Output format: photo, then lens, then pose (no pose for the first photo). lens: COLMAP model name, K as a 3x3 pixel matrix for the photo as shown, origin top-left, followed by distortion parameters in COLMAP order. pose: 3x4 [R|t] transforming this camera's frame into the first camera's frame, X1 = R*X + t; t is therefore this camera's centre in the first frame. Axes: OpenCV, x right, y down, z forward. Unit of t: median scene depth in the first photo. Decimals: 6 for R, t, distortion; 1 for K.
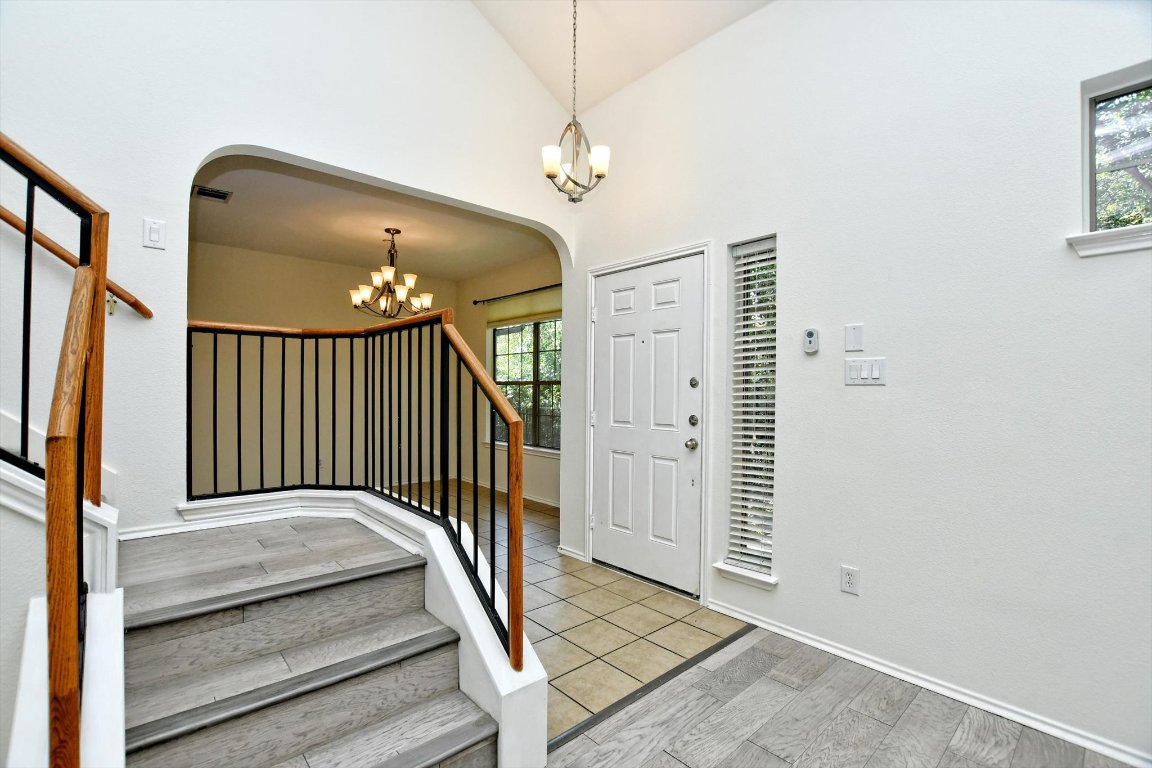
lens RADIAL K [[506.5, 0, 567.2], [0, 506.5, 393.2], [0, 0, 1]] dist [-0.030976, 0.000920]
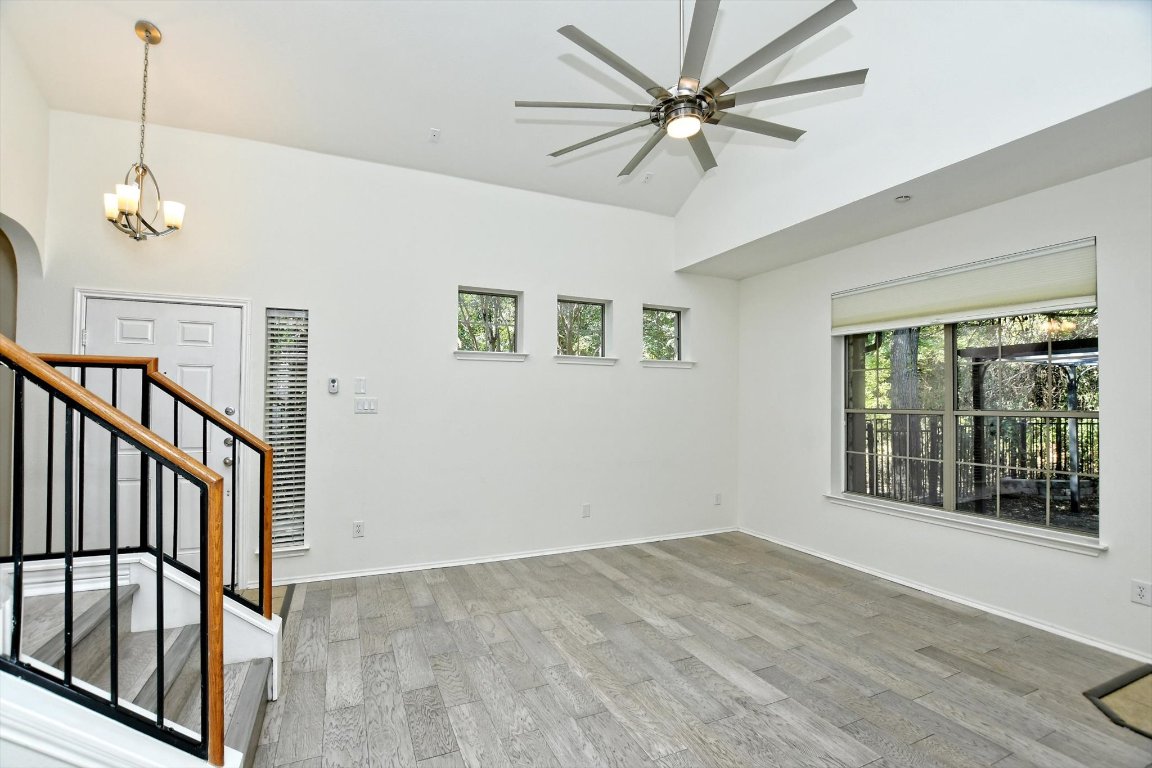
lens RADIAL K [[506.5, 0, 567.2], [0, 506.5, 393.2], [0, 0, 1]] dist [-0.030976, 0.000920]
pose [[0.298924, 0.011789, 0.954204, -0.704435], [0.003333, 0.999905, -0.013398, -0.048687], [-0.954271, 0.007185, 0.298856, -0.150380]]
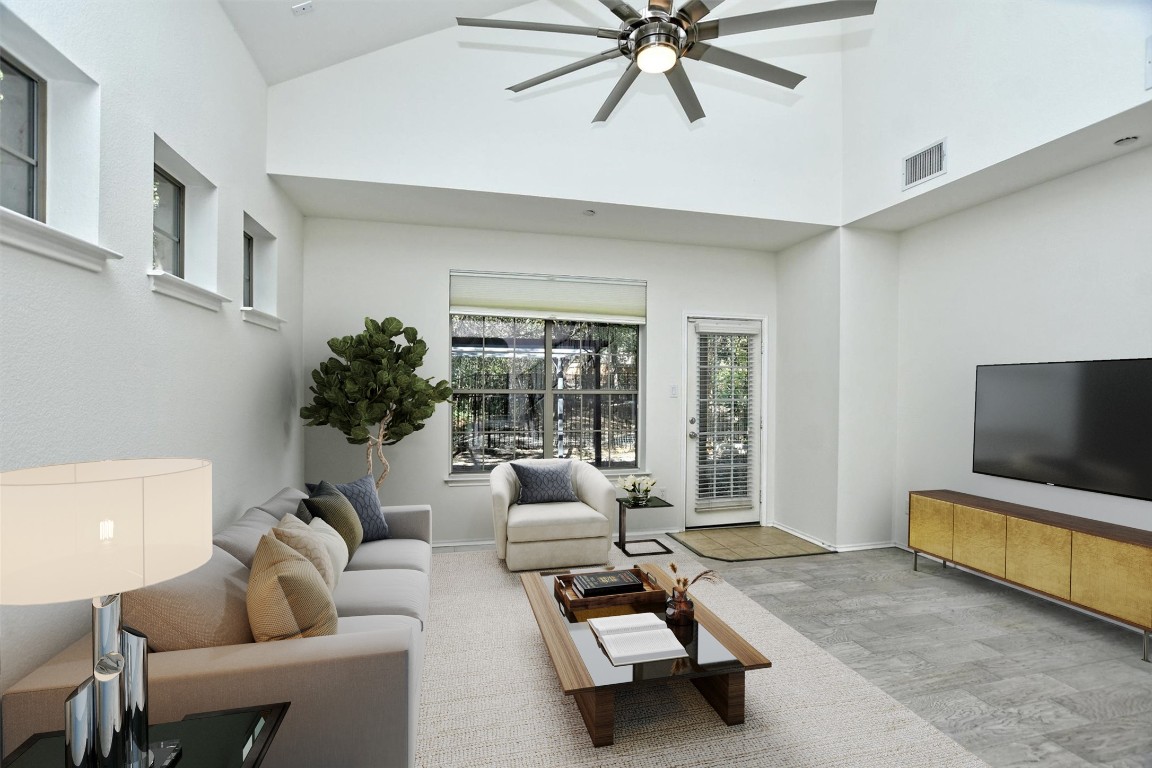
lens RADIAL K [[506.5, 0, 567.2], [0, 506.5, 393.2], [0, 0, 1]] dist [-0.030976, 0.000920]
pose [[-0.883925, -0.019312, 0.467229, 0.023221], [-0.007575, 0.999607, 0.026987, -0.052143], [-0.467567, 0.020315, -0.883724, 0.720892]]
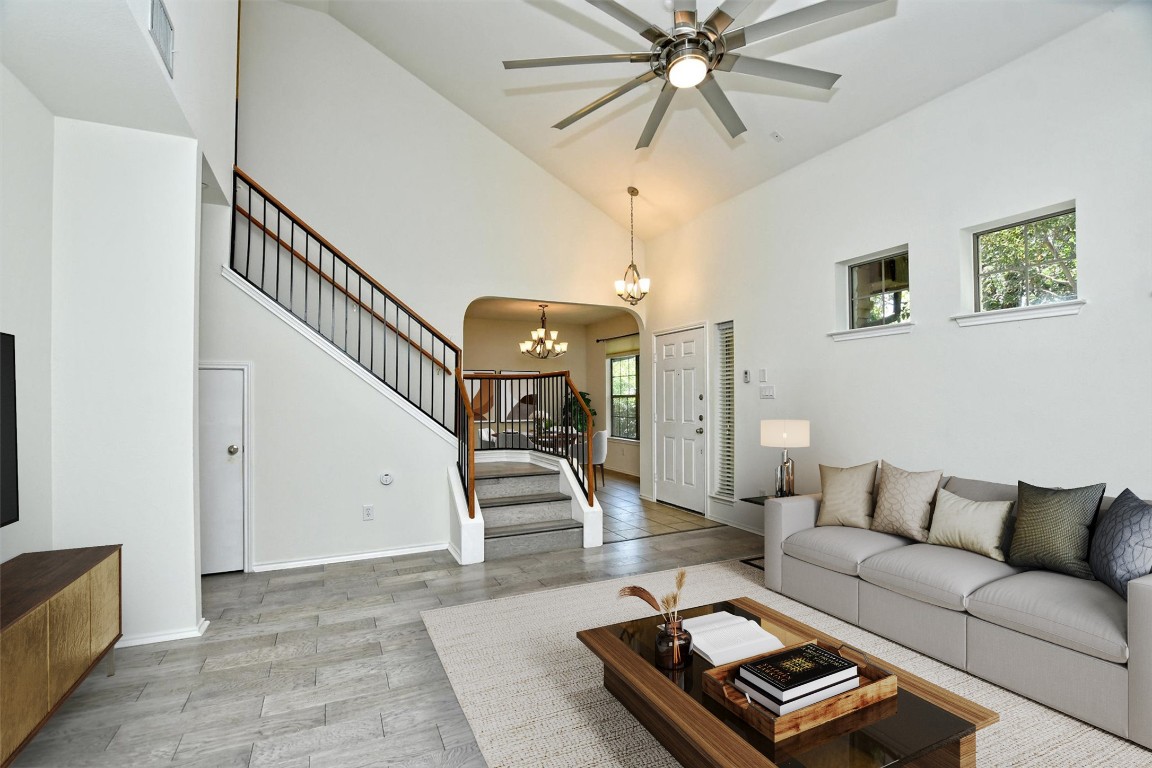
lens RADIAL K [[506.5, 0, 567.2], [0, 506.5, 393.2], [0, 0, 1]] dist [-0.030976, 0.000920]
pose [[0.960218, -0.015017, -0.278847, 0.316736], [0.010215, 0.999774, -0.018669, -0.006693], [0.279065, 0.015078, 0.960154, -0.963177]]
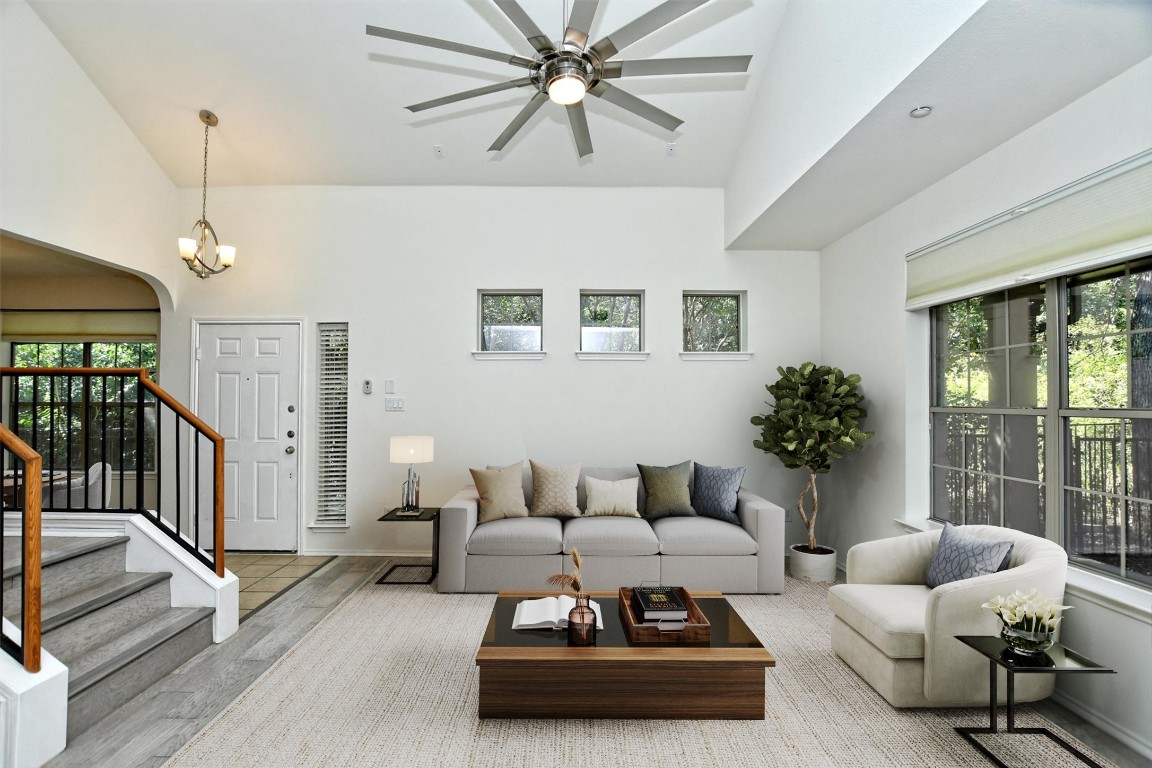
lens RADIAL K [[496.8, 0, 562.3], [0, 496.8, 393.7], [0, 0, 1]] dist [-0.028323, 0.000745]
pose [[0.651322, 0.007440, 0.758765, -0.360978], [0.009407, 0.999796, -0.017879, -0.034980], [-0.758743, 0.018783, 0.651119, -0.608524]]
